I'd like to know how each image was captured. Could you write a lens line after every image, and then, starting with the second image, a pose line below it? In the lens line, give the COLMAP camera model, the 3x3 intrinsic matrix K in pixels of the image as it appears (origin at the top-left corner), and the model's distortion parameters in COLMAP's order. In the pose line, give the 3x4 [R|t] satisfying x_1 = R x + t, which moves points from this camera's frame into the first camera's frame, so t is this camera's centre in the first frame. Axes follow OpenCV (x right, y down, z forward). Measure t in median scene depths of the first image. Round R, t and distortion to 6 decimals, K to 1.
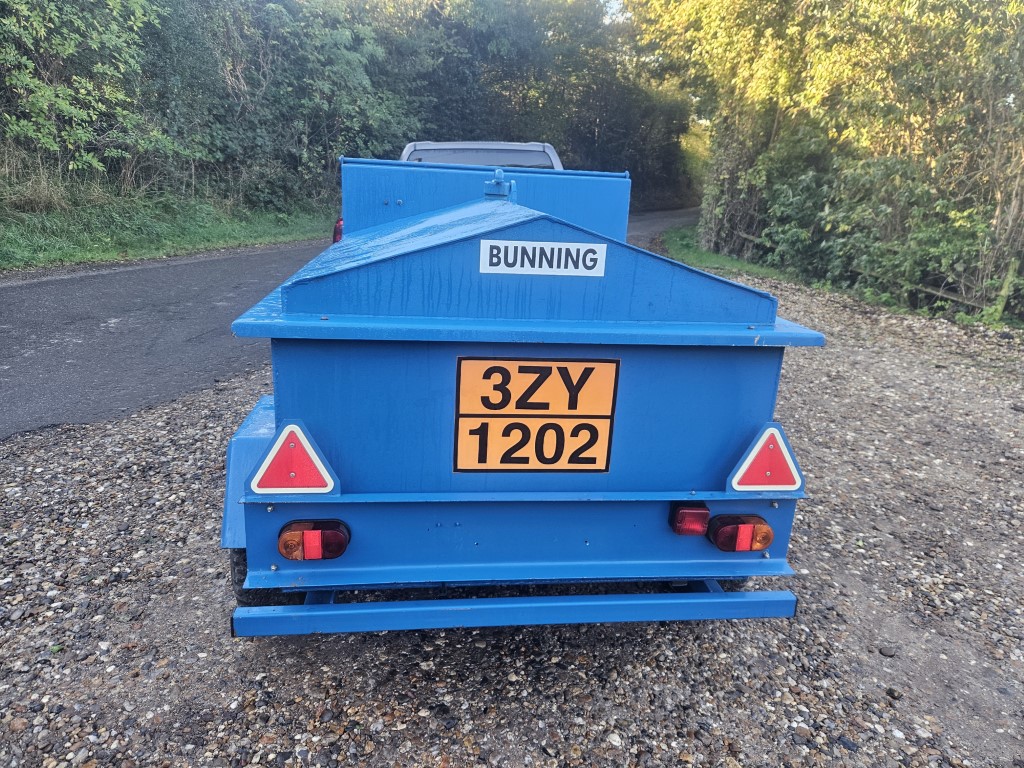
lens RADIAL K [[694.7, 0, 515.3], [0, 694.7, 373.9], [0, 0, 1]] dist [0.066503, -0.058762]
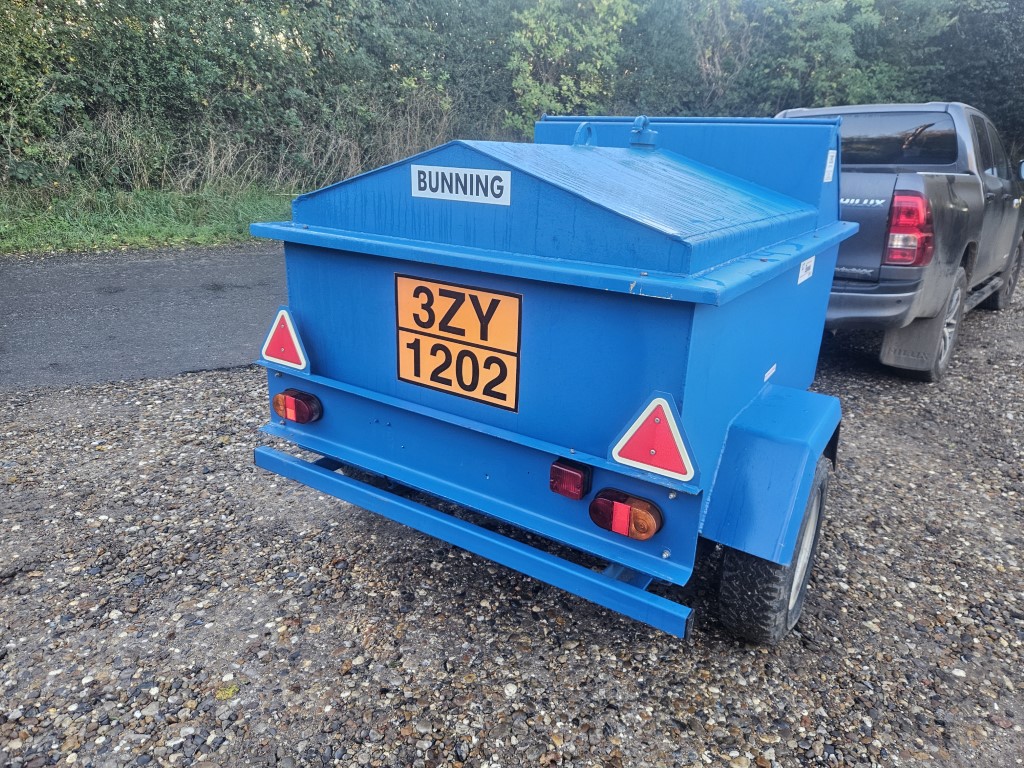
lens RADIAL K [[694.7, 0, 515.3], [0, 694.7, 373.9], [0, 0, 1]] dist [0.066503, -0.058762]
pose [[0.765660, 0.181812, -0.617017, 0.736338], [-0.174942, 0.981924, 0.072251, 0.018522], [0.619000, 0.052622, 0.783626, 0.238671]]
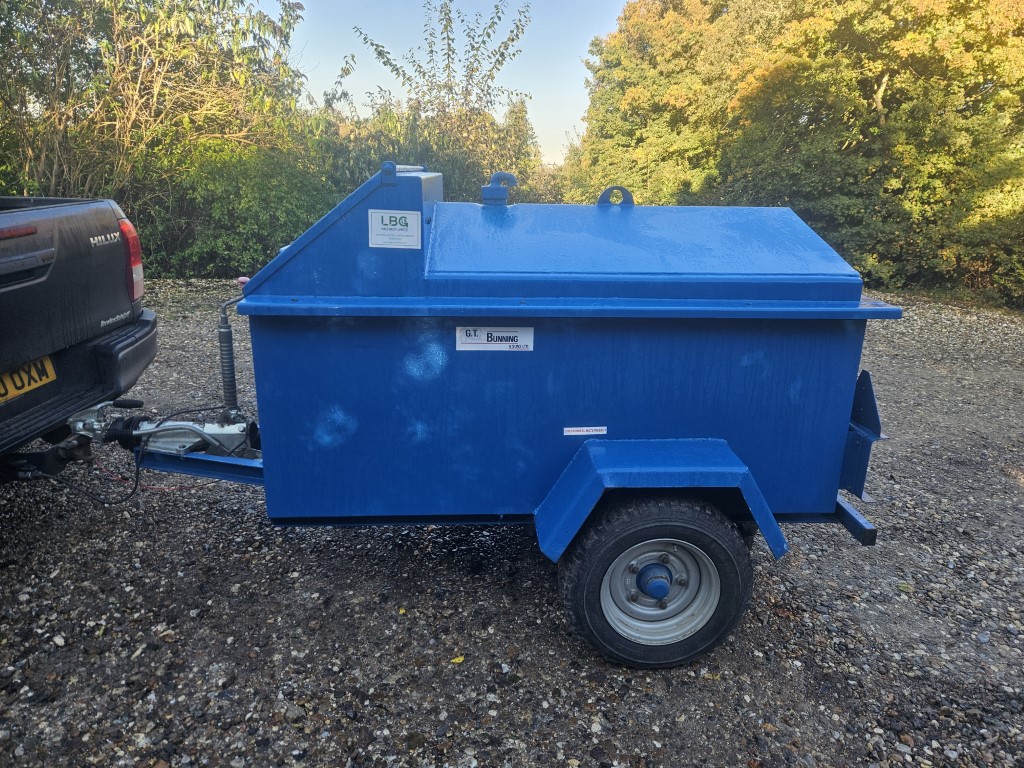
lens RADIAL K [[686.8, 0, 510.8], [0, 686.8, 372.4], [0, 0, 1]] dist [0.065621, -0.052239]
pose [[0.065470, -0.326694, 0.942860, -1.517292], [0.247723, 0.920628, 0.301790, -0.477456], [-0.966616, 0.213810, 0.141203, 1.344416]]
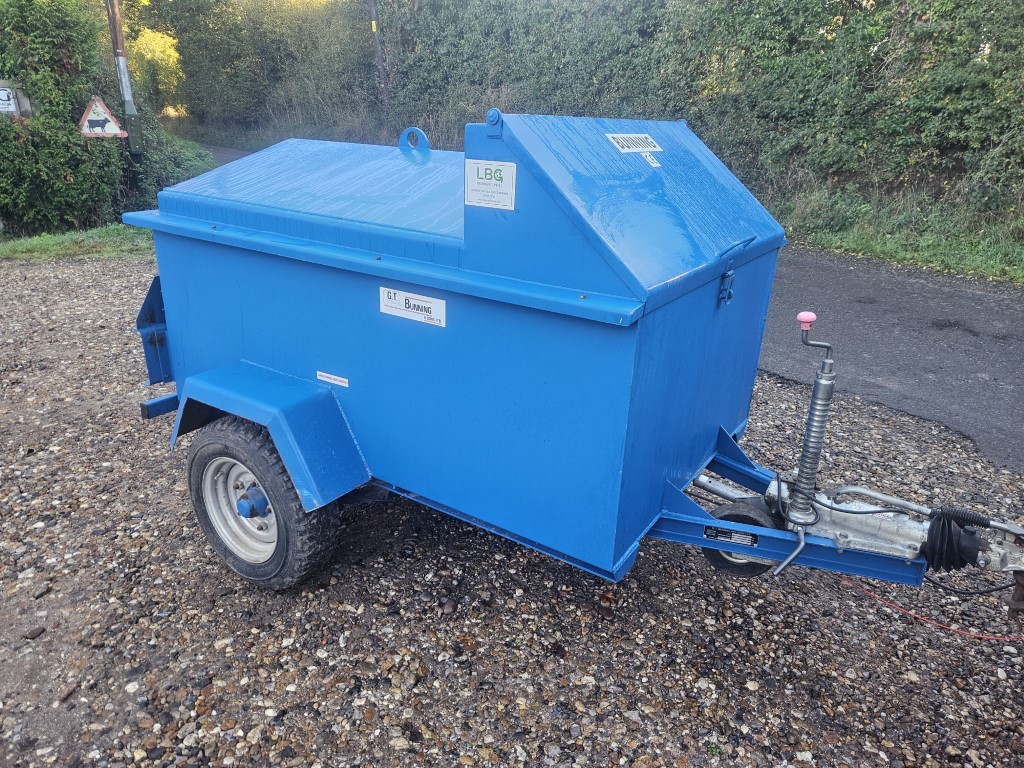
lens RADIAL K [[686.8, 0, 510.8], [0, 686.8, 372.4], [0, 0, 1]] dist [0.065621, -0.052239]
pose [[-0.654264, 0.187691, -0.732605, 0.990195], [-0.269619, 0.847170, 0.457830, -0.623427], [0.706572, 0.497066, -0.503668, 2.346652]]
